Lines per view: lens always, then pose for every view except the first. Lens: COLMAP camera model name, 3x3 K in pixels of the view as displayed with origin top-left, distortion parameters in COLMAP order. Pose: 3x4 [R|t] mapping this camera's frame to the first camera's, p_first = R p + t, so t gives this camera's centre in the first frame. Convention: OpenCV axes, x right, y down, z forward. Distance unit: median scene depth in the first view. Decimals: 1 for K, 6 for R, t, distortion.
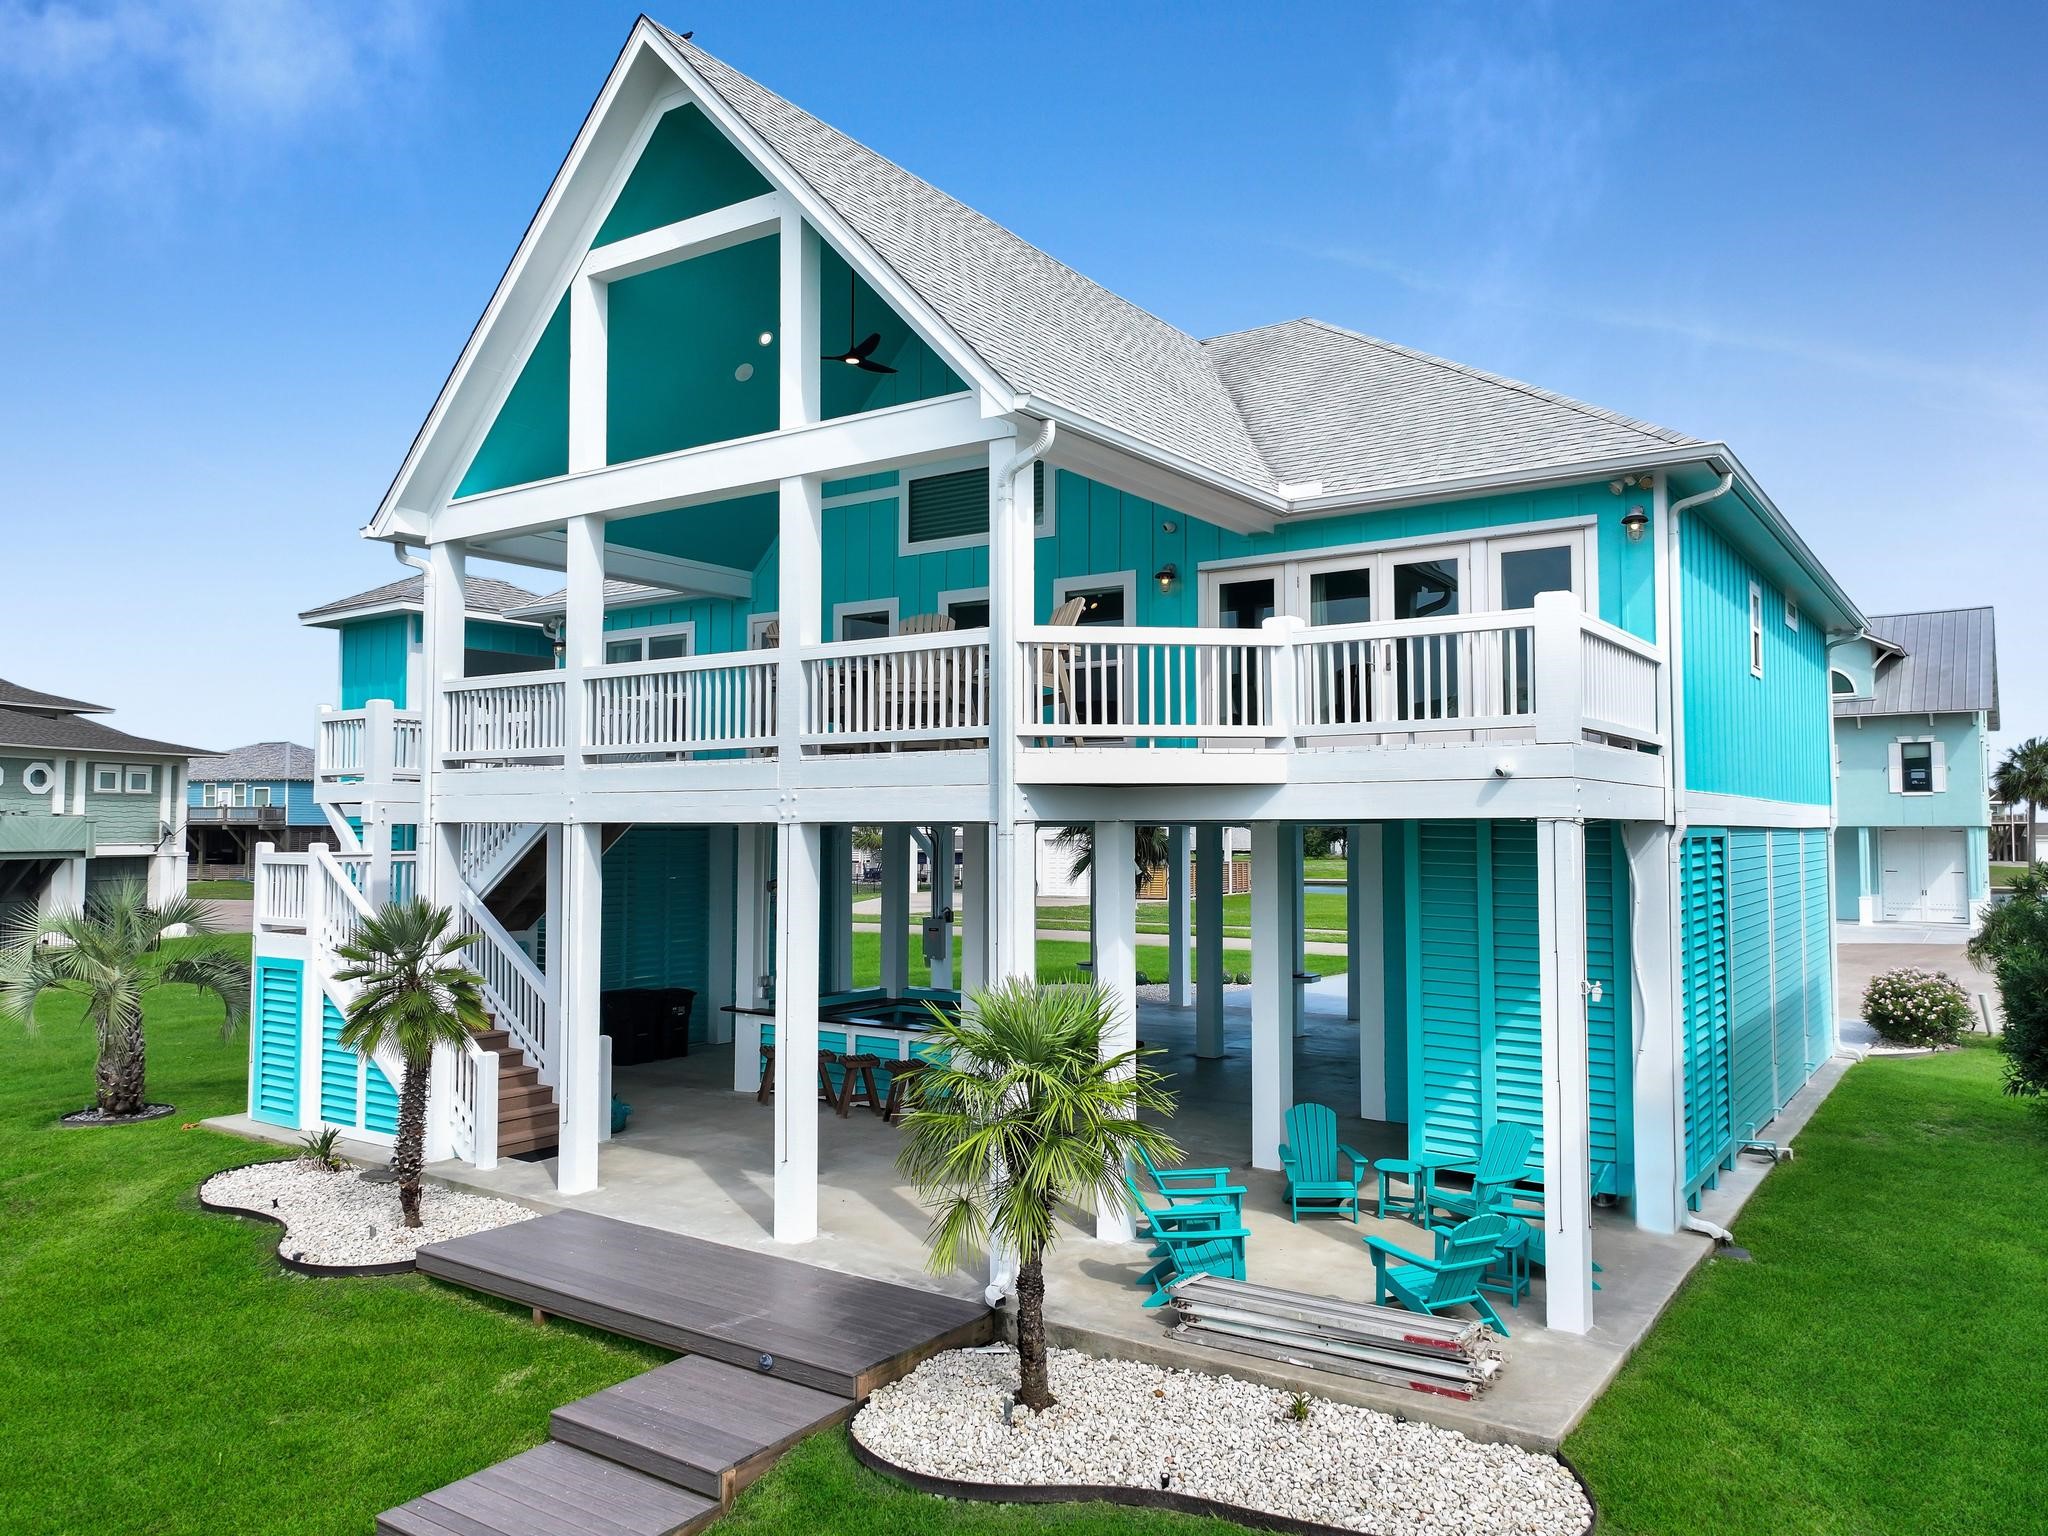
lens RADIAL K [[1446.1, 0, 1024.0], [0, 1446.1, 768.0], [0, 0, 1]] dist [-0.002172, 0.003312]
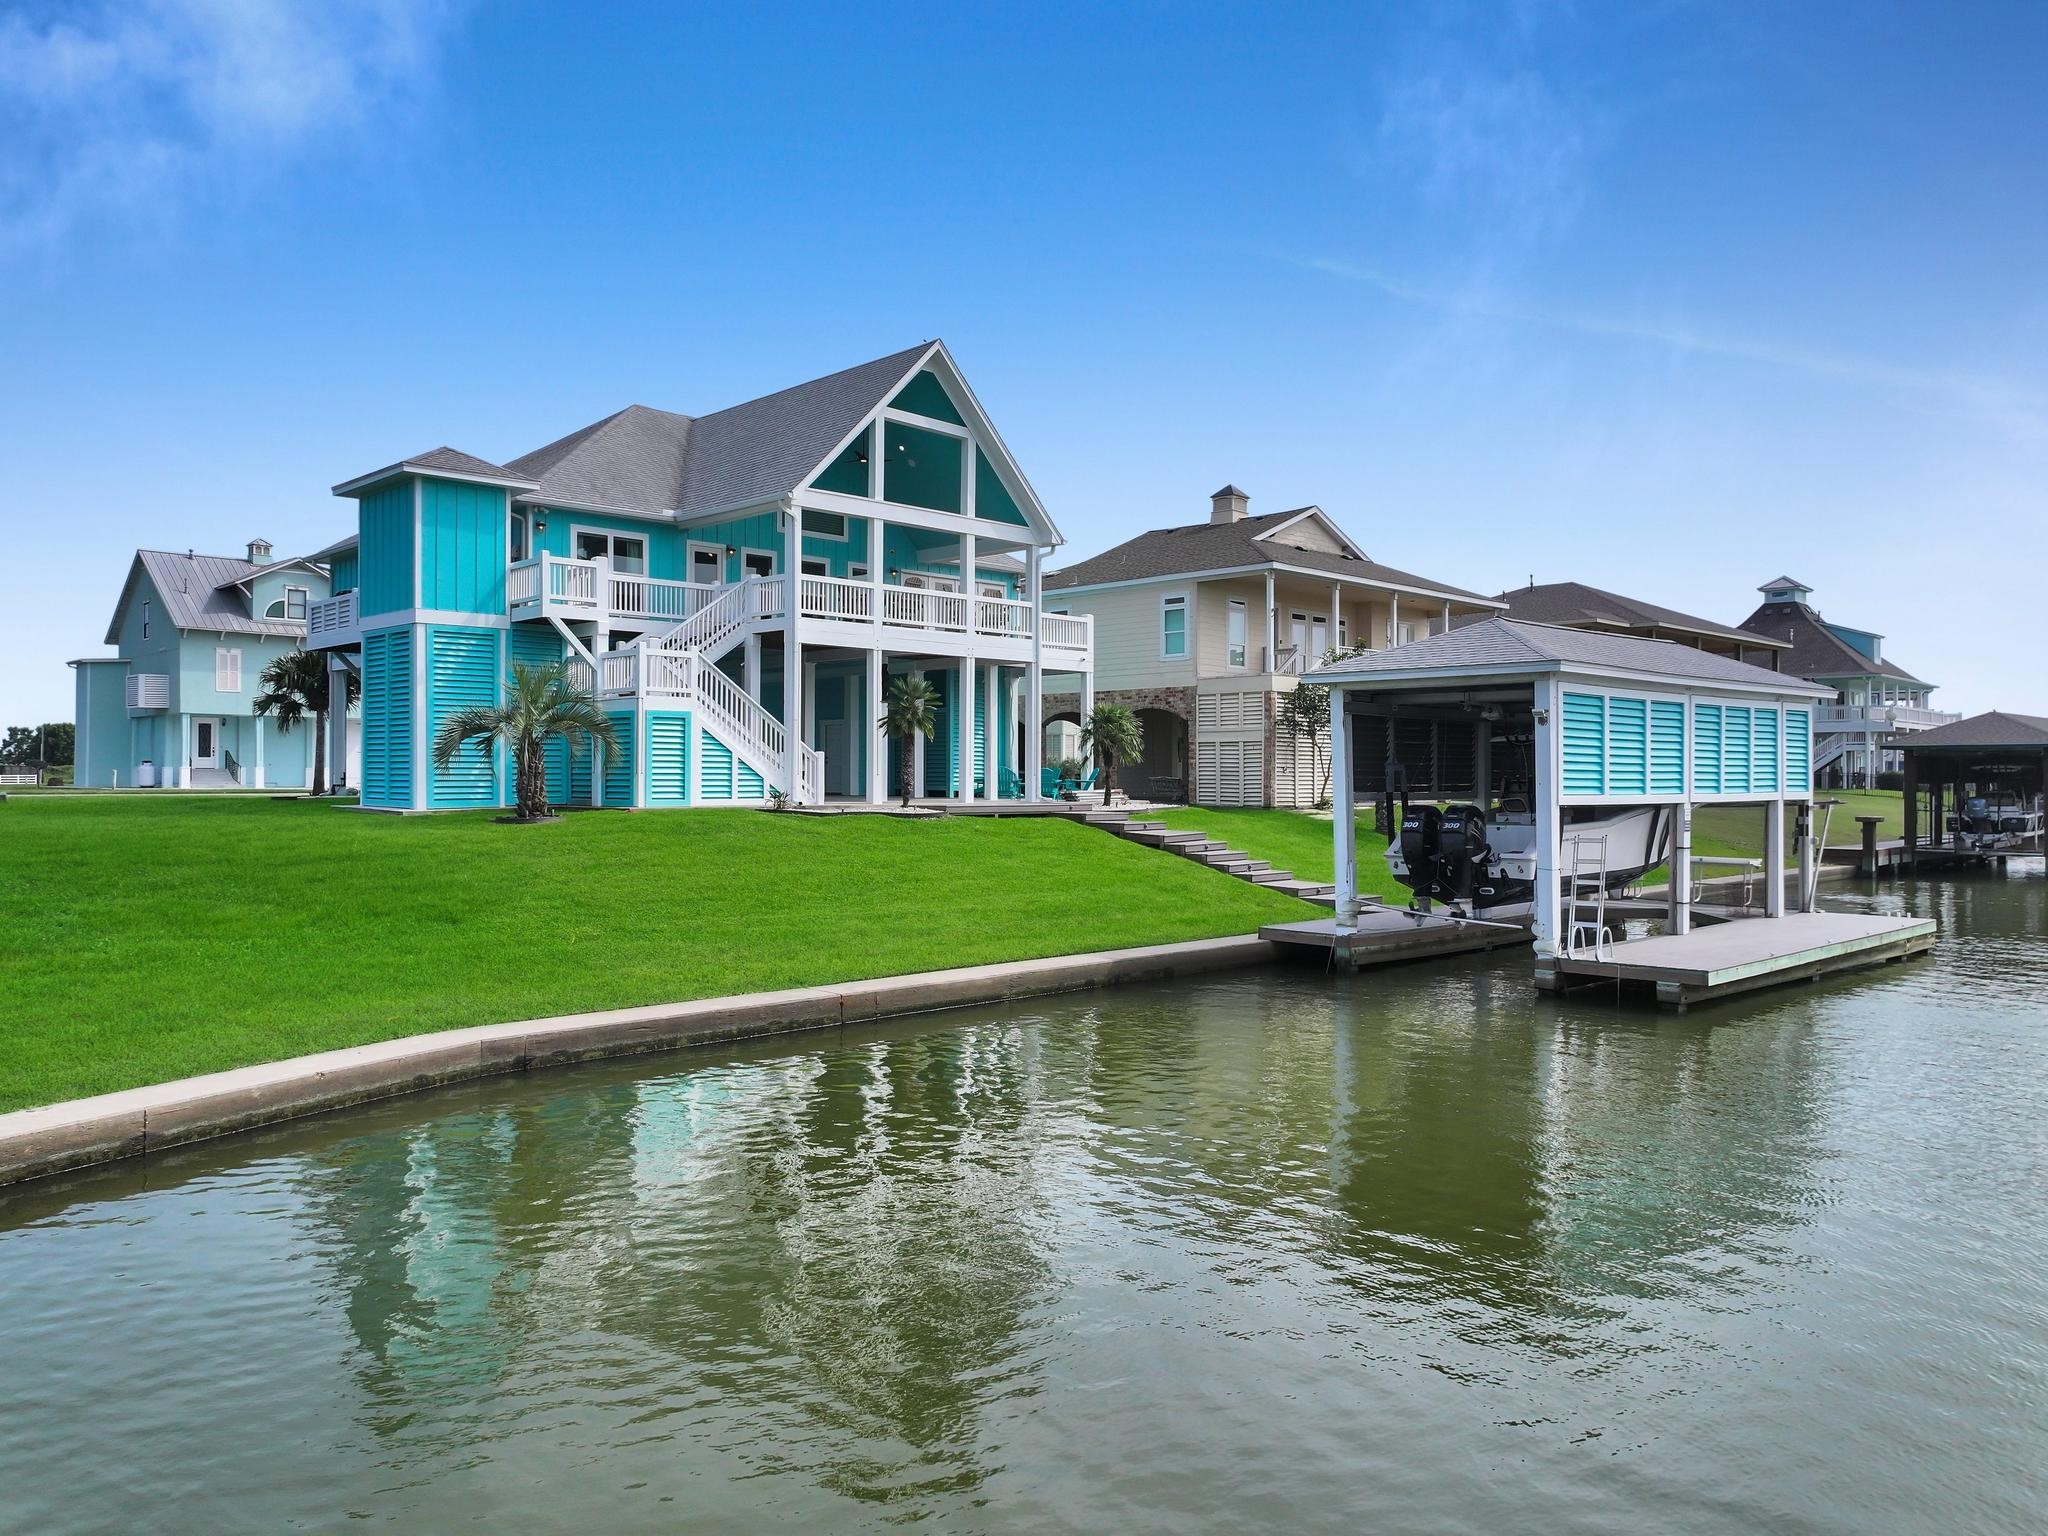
lens RADIAL K [[1446.1, 0, 1024.0], [0, 1446.1, 768.0], [0, 0, 1]] dist [-0.002172, 0.003312]
pose [[0.184251, 0.002445, 0.982876, -2.953509], [-0.046832, 0.998883, 0.006294, 0.234378], [-0.981763, -0.047190, 0.184160, 0.366633]]
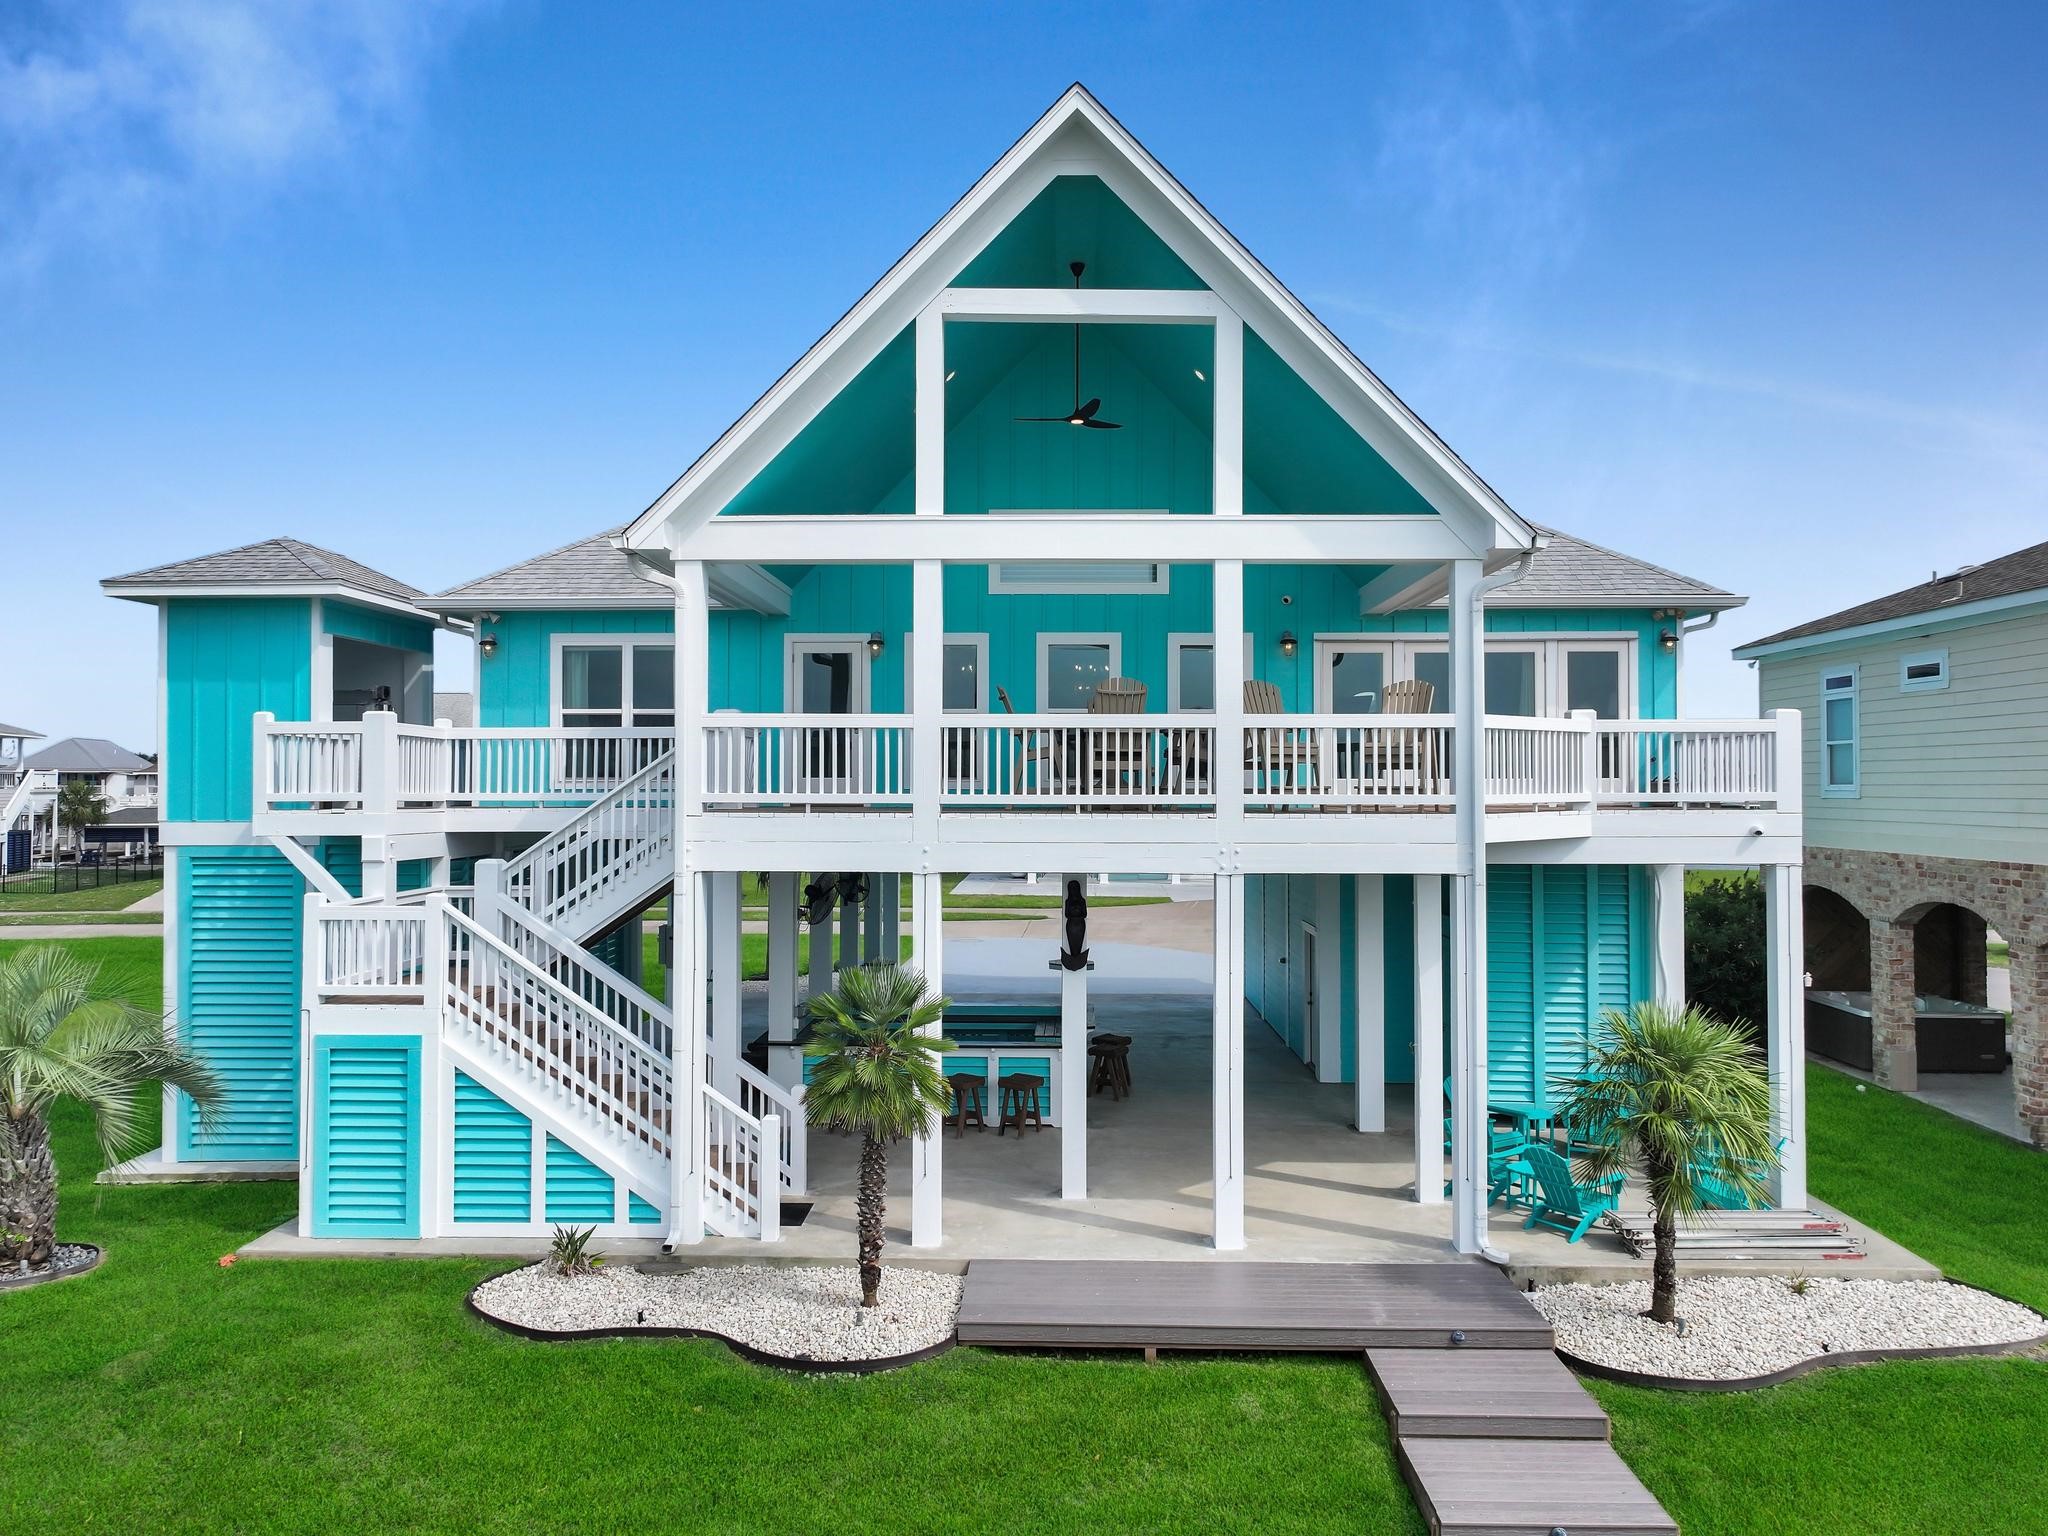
lens RADIAL K [[1443.6, 0, 1024.0], [0, 1443.6, 768.0], [0, 0, 1]] dist [-0.025281, 0.040327]
pose [[0.837624, 0.007636, 0.546194, -0.901063], [-0.023191, 0.999498, 0.021592, -0.063495], [-0.545754, -0.030753, 0.837381, 0.166992]]
